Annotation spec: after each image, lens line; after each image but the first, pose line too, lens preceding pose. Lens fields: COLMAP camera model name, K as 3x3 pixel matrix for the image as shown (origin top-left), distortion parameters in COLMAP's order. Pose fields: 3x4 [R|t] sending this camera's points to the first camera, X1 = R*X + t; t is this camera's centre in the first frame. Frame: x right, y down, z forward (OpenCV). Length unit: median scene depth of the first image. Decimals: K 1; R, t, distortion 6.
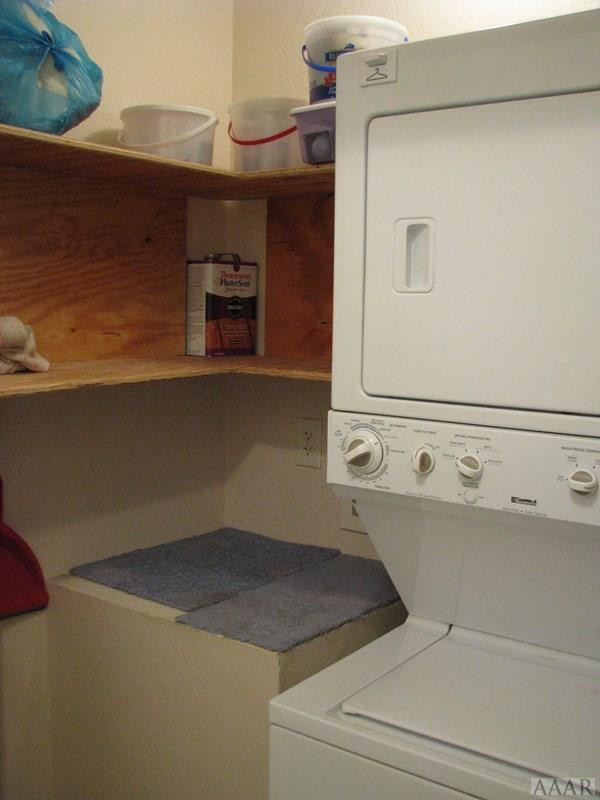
lens RADIAL K [[869.1, 0, 300.0], [0, 869.1, 400.0], [0, 0, 1]] dist [-0.175763, 0.208058]
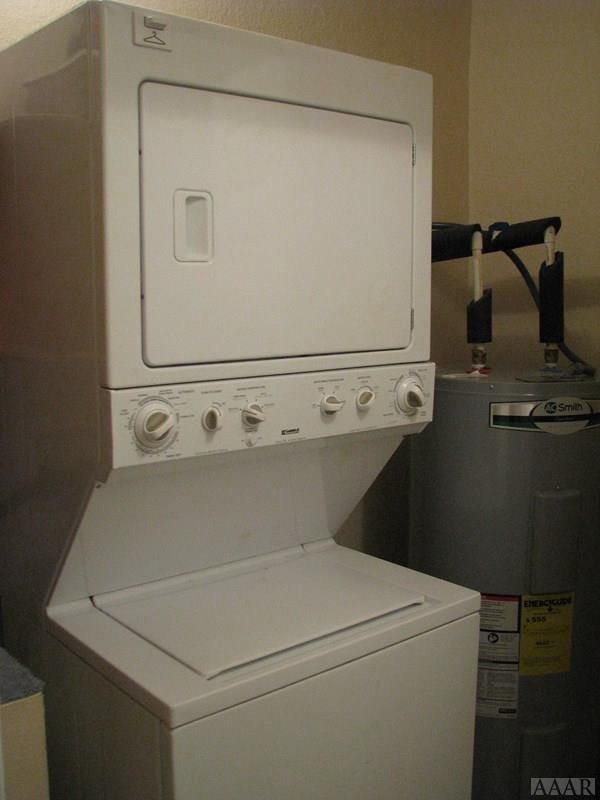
lens RADIAL K [[869.1, 0, 300.0], [0, 869.1, 400.0], [0, 0, 1]] dist [-0.175763, 0.208058]
pose [[0.246216, -0.150857, 0.957403, -0.853926], [0.113602, 0.985496, 0.126068, -0.075948], [-0.962534, 0.077723, 0.259782, 0.614261]]
